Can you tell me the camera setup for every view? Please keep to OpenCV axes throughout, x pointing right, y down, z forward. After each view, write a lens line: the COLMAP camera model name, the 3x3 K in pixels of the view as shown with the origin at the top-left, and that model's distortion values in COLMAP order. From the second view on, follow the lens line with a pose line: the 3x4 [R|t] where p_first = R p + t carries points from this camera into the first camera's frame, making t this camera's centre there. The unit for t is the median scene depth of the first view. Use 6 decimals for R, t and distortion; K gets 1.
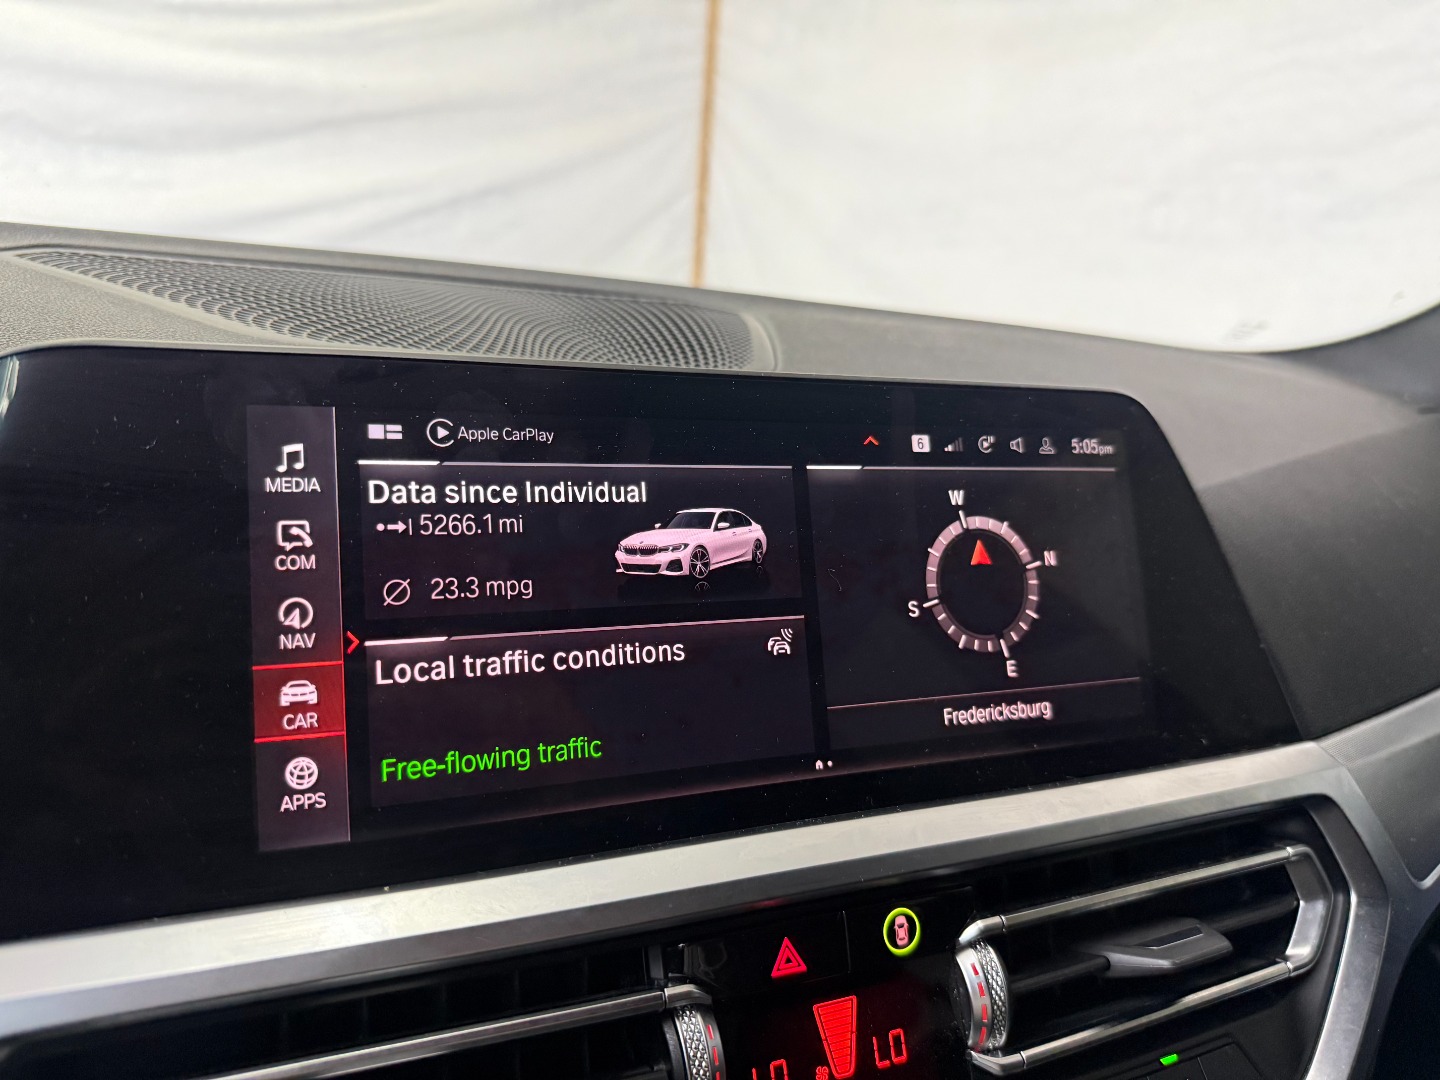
lens RADIAL K [[1024.1, 0, 720.0], [0, 1024.1, 540.0], [0, 0, 1]] dist [0.052680, -0.071302]
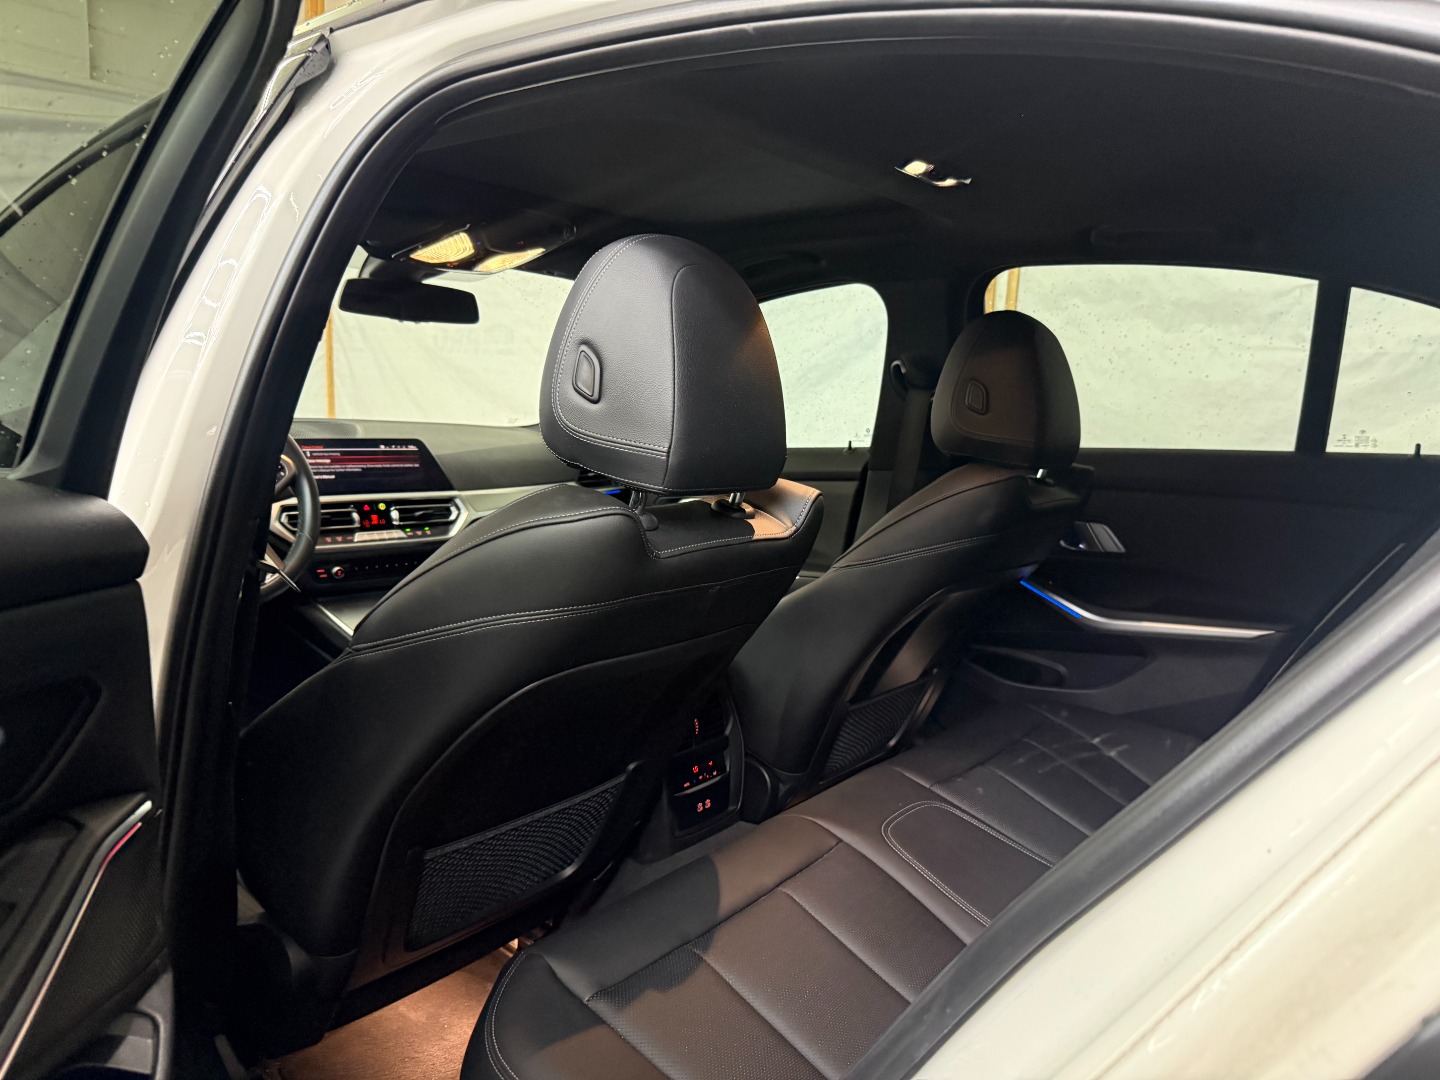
lens RADIAL K [[1024.1, 0, 720.0], [0, 1024.1, 540.0], [0, 0, 1]] dist [0.052680, -0.071302]
pose [[0.935069, -0.096910, 0.340962, -0.091037], [0.122503, 0.990982, -0.054294, 1.098351], [-0.332625, 0.092538, 0.938508, -5.714858]]
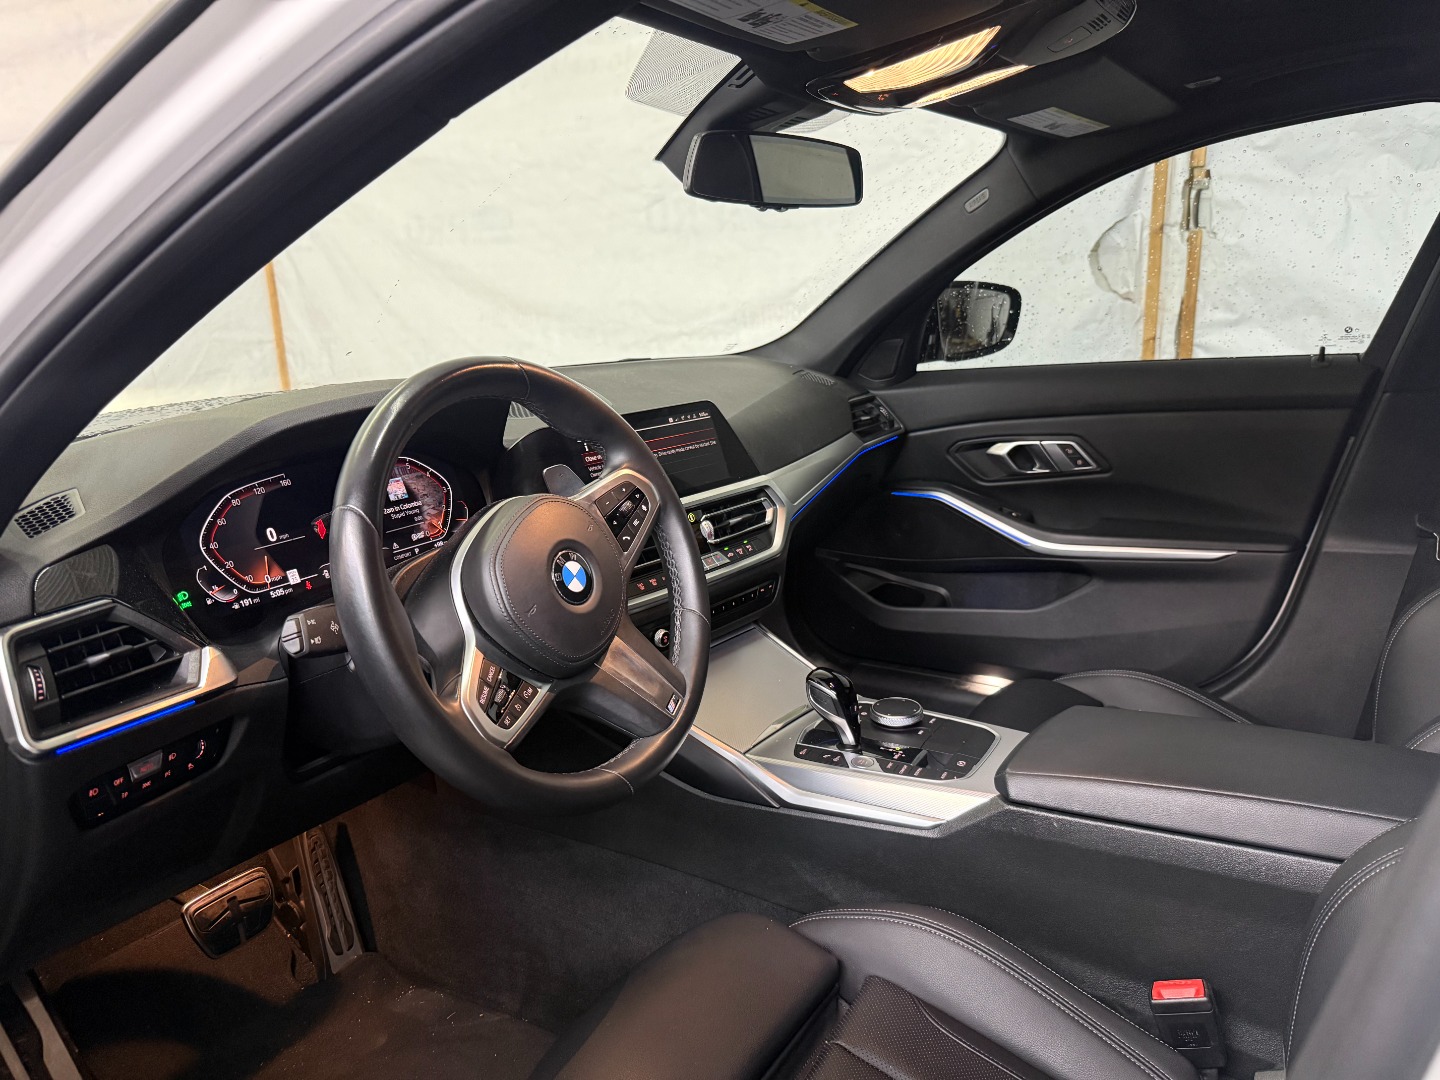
lens RADIAL K [[1024.1, 0, 720.0], [0, 1024.1, 540.0], [0, 0, 1]] dist [0.052680, -0.071302]
pose [[0.894518, -0.202164, 0.398706, -1.355119], [0.183774, 0.979349, 0.084272, 0.079379], [-0.407510, -0.002111, 0.913199, -2.851770]]
